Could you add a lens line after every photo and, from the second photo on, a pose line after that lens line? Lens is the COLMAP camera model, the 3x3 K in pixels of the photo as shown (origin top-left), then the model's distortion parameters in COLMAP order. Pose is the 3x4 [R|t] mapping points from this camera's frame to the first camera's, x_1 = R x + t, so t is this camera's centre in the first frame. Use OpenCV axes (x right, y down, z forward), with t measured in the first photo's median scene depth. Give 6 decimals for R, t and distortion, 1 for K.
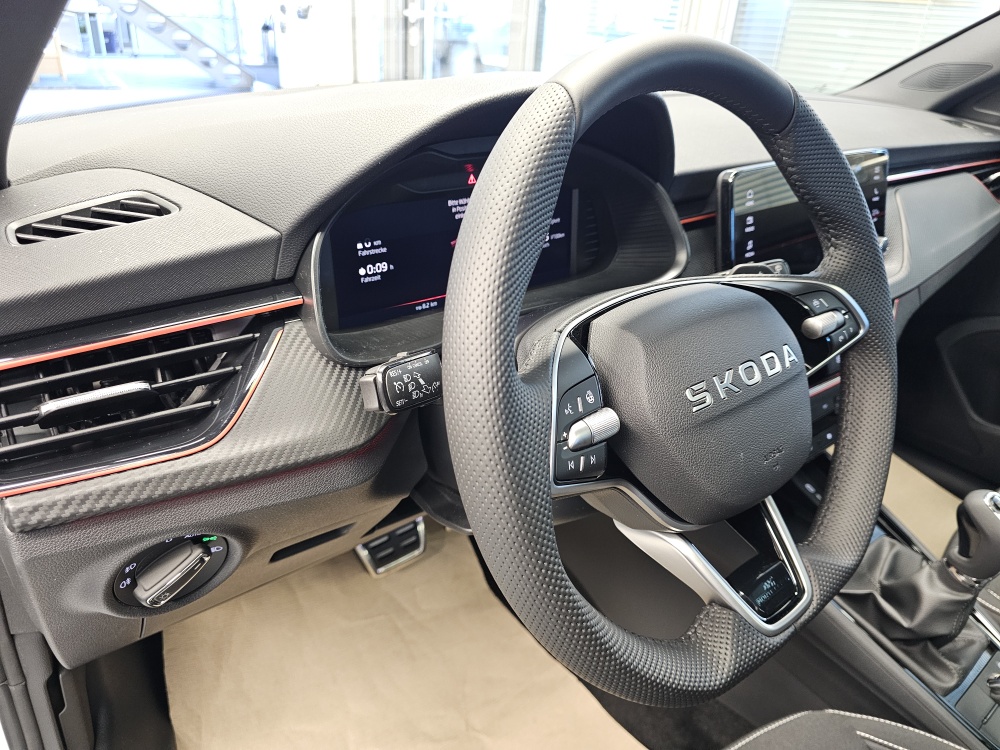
lens RADIAL K [[674.4, 0, 485.3], [0, 674.4, 362.6], [0, 0, 1]] dist [0.082862, -0.161290]
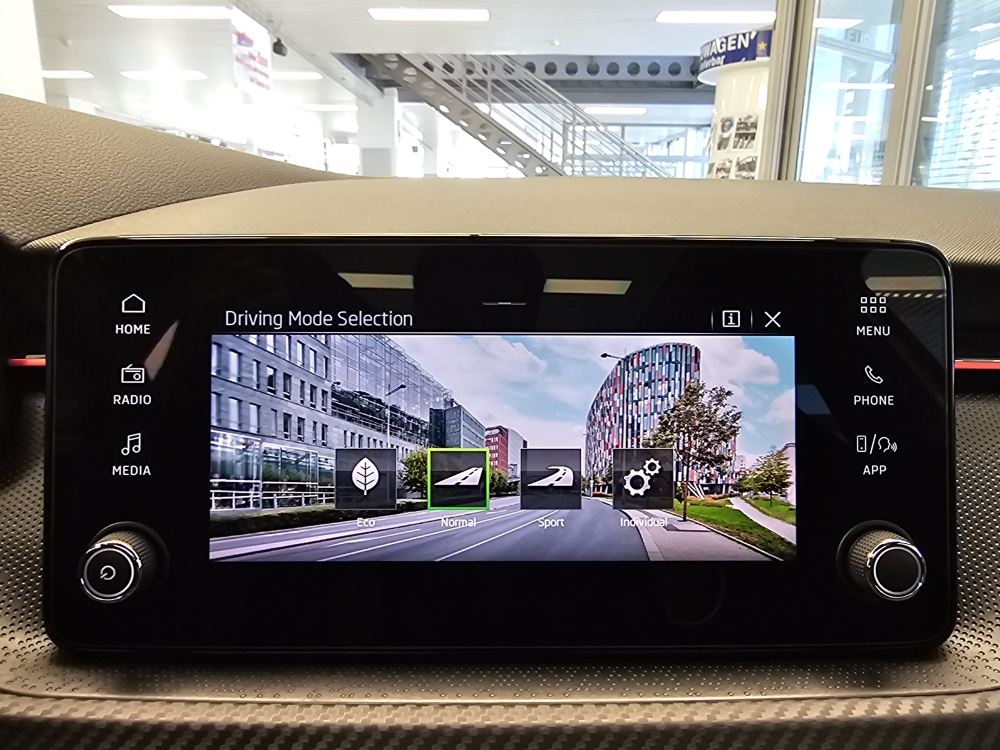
lens RADIAL K [[677.5, 0, 500.0], [0, 677.5, 375.0], [0, 0, 1]] dist [-0.001675, -0.002468]
pose [[0.801279, 0.100888, -0.589724, 1.103863], [-0.245741, 0.954195, -0.170658, -0.286423], [0.545494, 0.281664, 0.789368, 1.204591]]
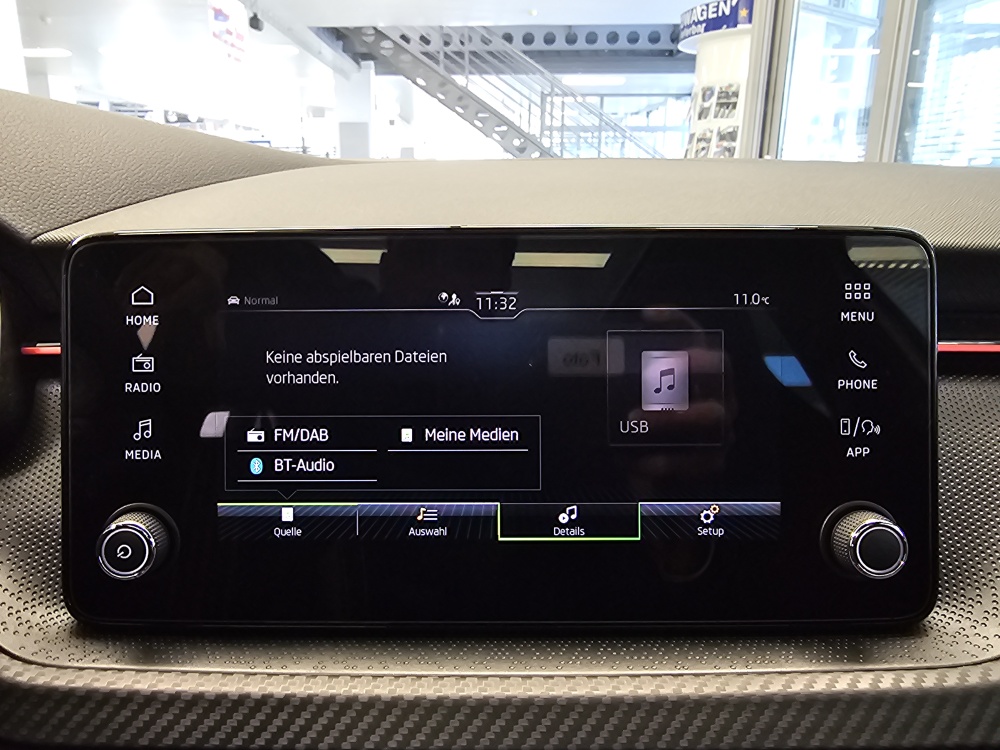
lens RADIAL K [[677.4, 0, 463.0], [0, 677.4, 361.6], [0, 0, 1]] dist [-0.001953, -0.001808]
pose [[0.788439, 0.107996, -0.605558, 1.105163], [-0.243536, 0.958827, -0.146087, -0.290745], [0.564848, 0.262656, 0.782277, 1.179270]]
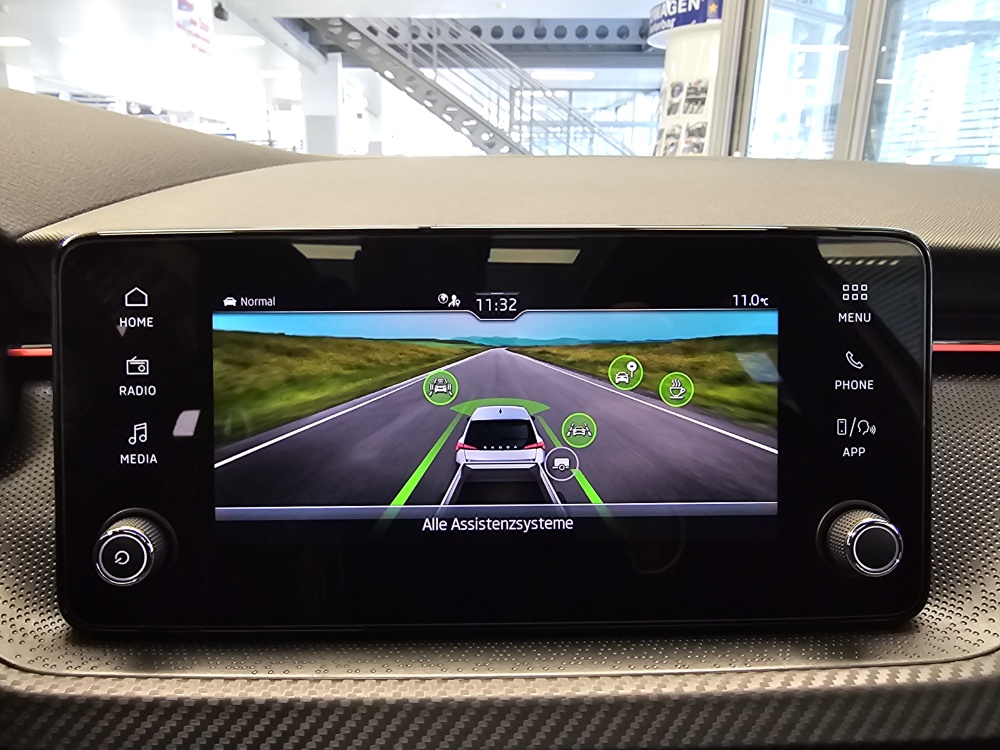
lens RADIAL K [[677.7, 0, 448.5], [0, 677.7, 370.1], [0, 0, 1]] dist [-0.000647, -0.003948]
pose [[0.804086, 0.117140, -0.582858, 1.081990], [-0.237445, 0.962085, -0.134213, -0.289877], [0.545037, 0.246316, 0.801413, 1.166078]]
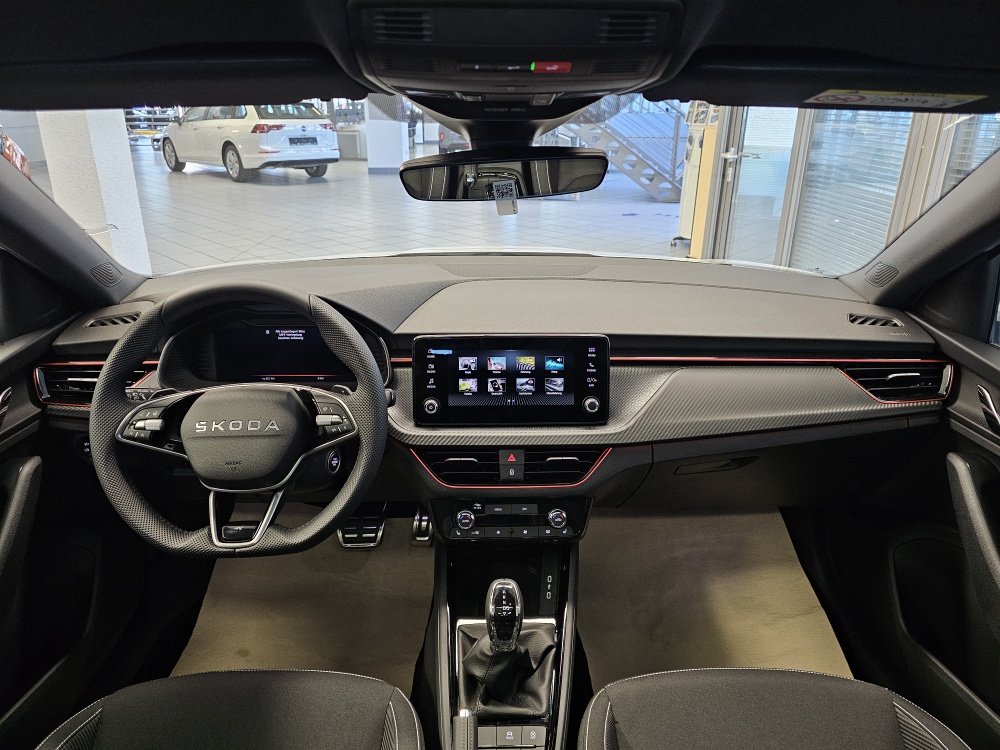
lens RADIAL K [[662.7, 0, 503.6], [0, 662.7, 362.8], [0, 0, 1]] dist [0.084114, -0.093568]
pose [[0.803409, 0.169982, -0.570649, 2.132500], [-0.238945, 0.969870, -0.047508, -0.267424], [0.545380, 0.174522, 0.819819, -0.348091]]
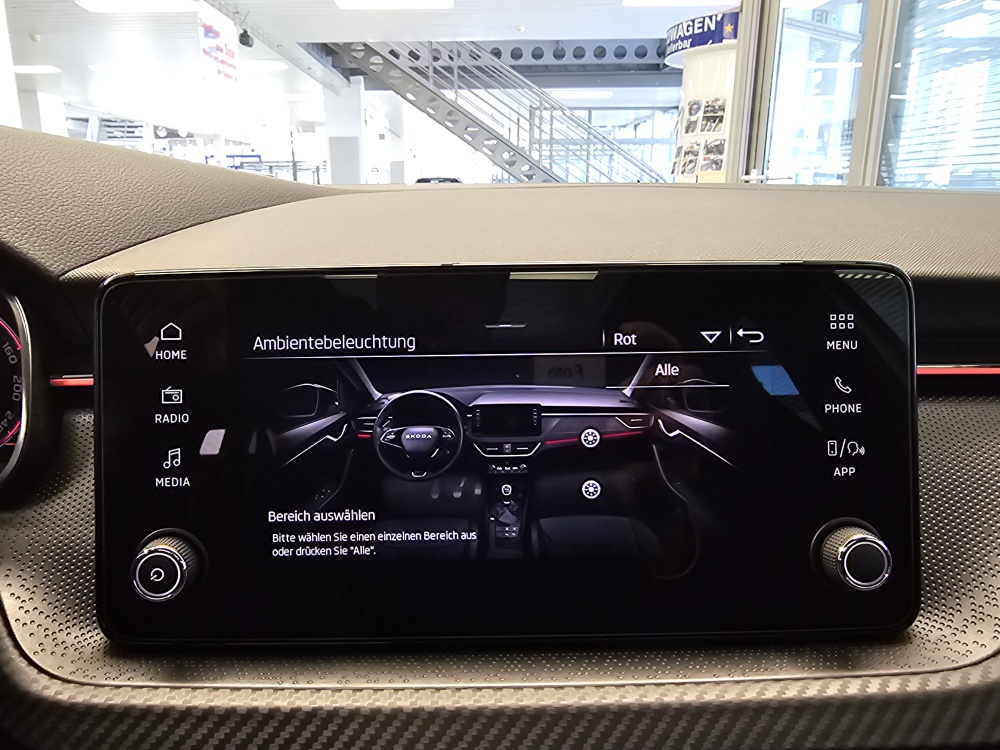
lens RADIAL K [[676.9, 0, 462.4], [0, 676.9, 366.7], [0, 0, 1]] dist [-0.002376, -0.002479]
pose [[0.796759, 0.094181, -0.596913, 1.110728], [-0.232137, 0.959693, -0.158435, -0.296178], [0.557932, 0.264800, 0.786507, 1.138589]]
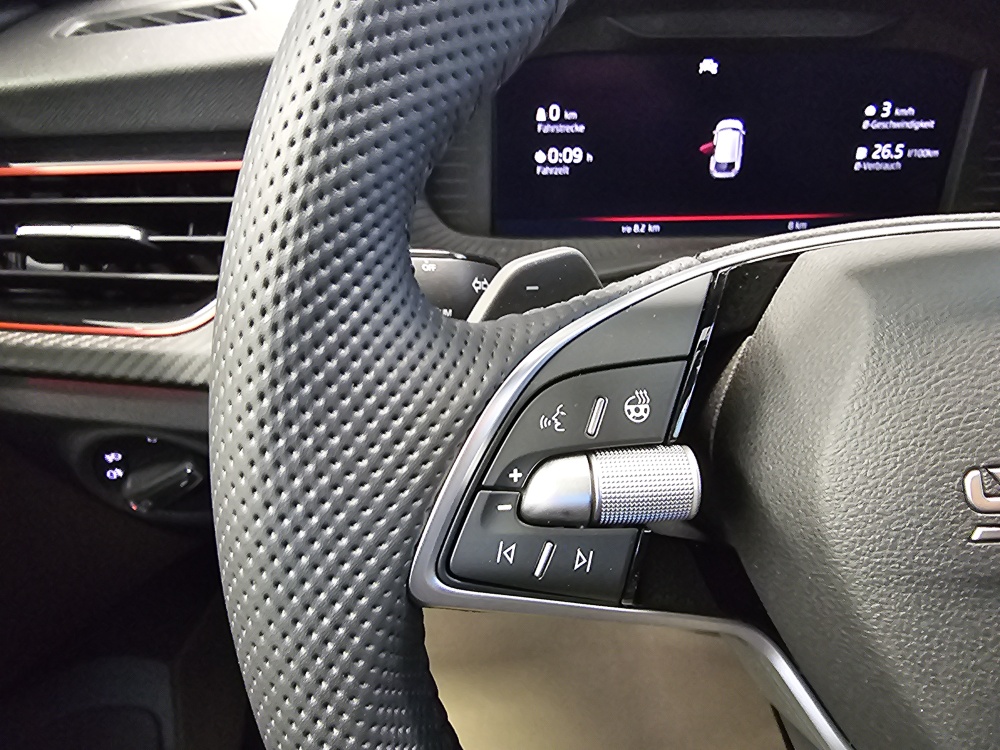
lens RADIAL K [[681.8, 0, 501.1], [0, 681.8, 359.8], [0, 0, 1]] dist [0.006989, -0.000663]
pose [[0.823775, 0.242447, -0.512459, 0.225155], [-0.221713, 0.969723, 0.102379, 0.001508], [0.521765, 0.029282, 0.852587, 0.490947]]
